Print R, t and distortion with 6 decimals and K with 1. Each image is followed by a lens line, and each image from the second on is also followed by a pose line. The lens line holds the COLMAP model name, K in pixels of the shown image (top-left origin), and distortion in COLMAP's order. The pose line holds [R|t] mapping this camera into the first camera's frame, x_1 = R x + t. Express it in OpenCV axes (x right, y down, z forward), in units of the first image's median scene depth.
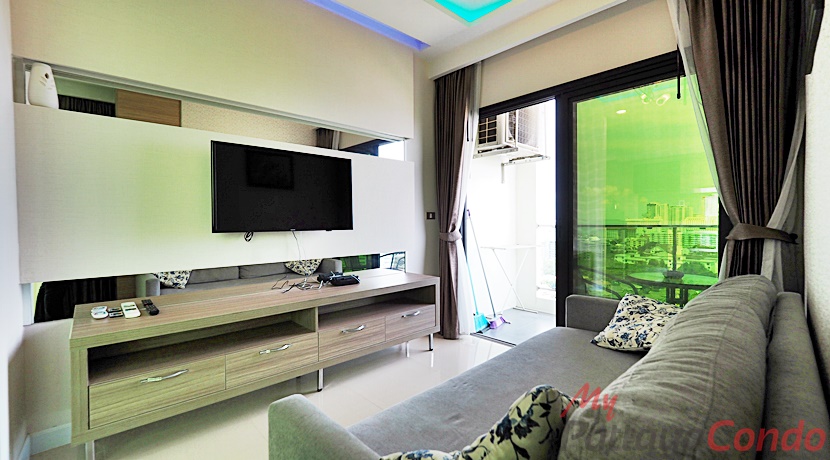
lens RADIAL K [[348.2, 0, 404.7], [0, 348.2, 225.3], [0, 0, 1]] dist [-0.002591, -0.000503]
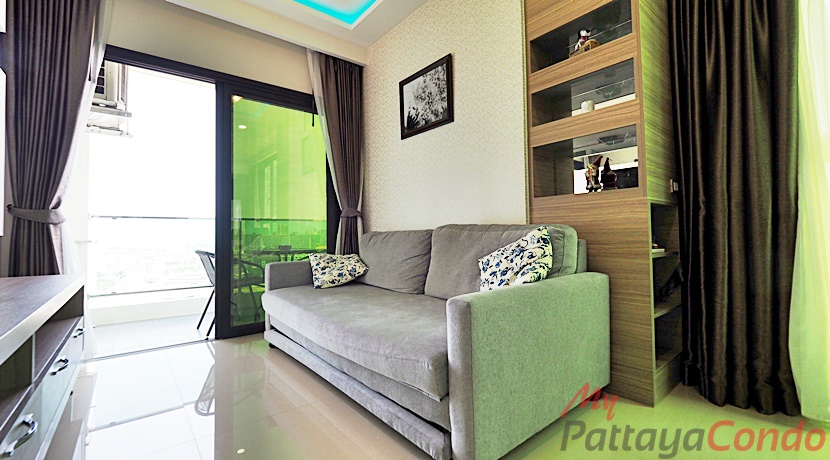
lens RADIAL K [[348.2, 0, 404.7], [0, 348.2, 225.3], [0, 0, 1]] dist [-0.002591, -0.000503]
pose [[0.077960, 0.033718, 0.996386, -0.635392], [0.022974, 0.999102, -0.035608, 0.123950], [-0.996692, 0.025667, 0.077116, 0.452131]]
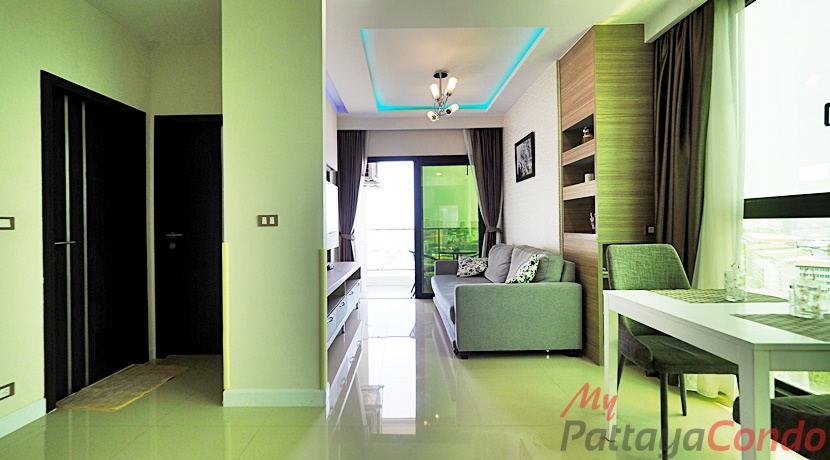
lens RADIAL K [[348.2, 0, 404.7], [0, 348.2, 225.3], [0, 0, 1]] dist [-0.002591, -0.000503]
pose [[0.678252, -0.000201, 0.734830, -1.190915], [0.012806, 0.999851, -0.011546, 0.007905], [-0.734718, 0.017241, 0.678153, -0.293556]]
